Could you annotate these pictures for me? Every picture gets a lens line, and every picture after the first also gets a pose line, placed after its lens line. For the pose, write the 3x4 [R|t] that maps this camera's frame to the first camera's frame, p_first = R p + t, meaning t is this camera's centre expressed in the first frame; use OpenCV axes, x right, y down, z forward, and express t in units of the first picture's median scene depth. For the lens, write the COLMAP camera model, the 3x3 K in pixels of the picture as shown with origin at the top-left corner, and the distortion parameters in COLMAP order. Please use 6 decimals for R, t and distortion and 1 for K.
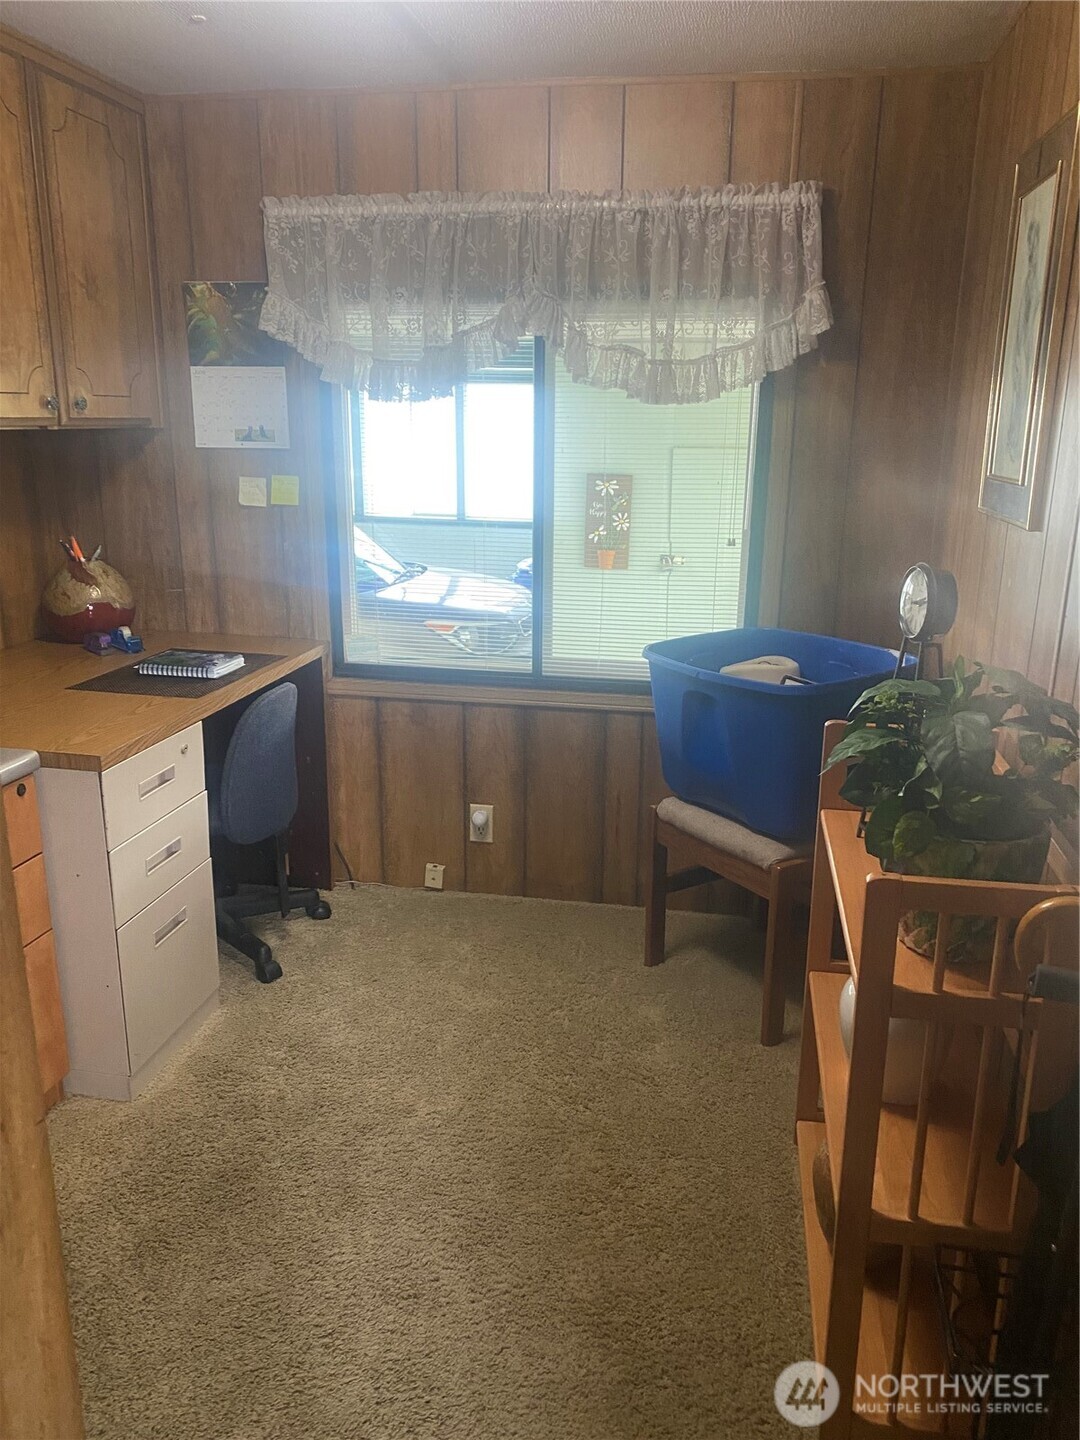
lens RADIAL K [[1118.6, 0, 524.2], [0, 1118.6, 714.5], [0, 0, 1]] dist [0.014392, -0.002318]
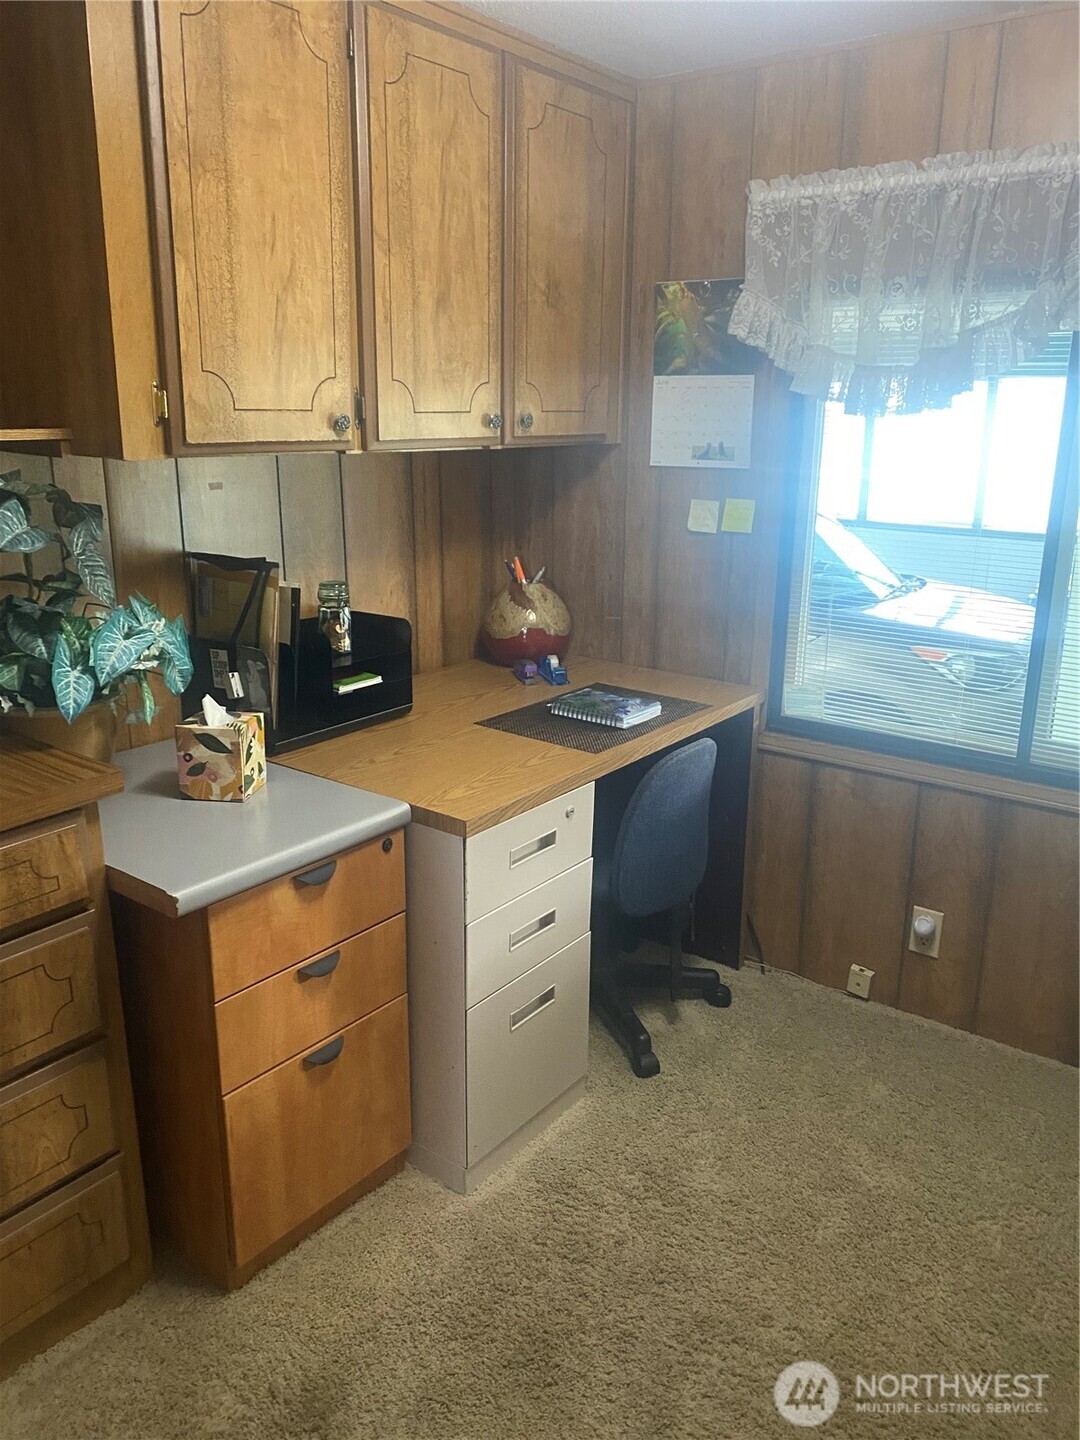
lens RADIAL K [[1098.2, 0, 532.8], [0, 1098.2, 724.4], [0, 0, 1]] dist [0.023854, -0.017922]
pose [[0.903452, 0.115006, -0.412974, 0.018448], [-0.108488, 0.993321, 0.039285, -0.056743], [0.414734, 0.009310, 0.909895, 0.153834]]
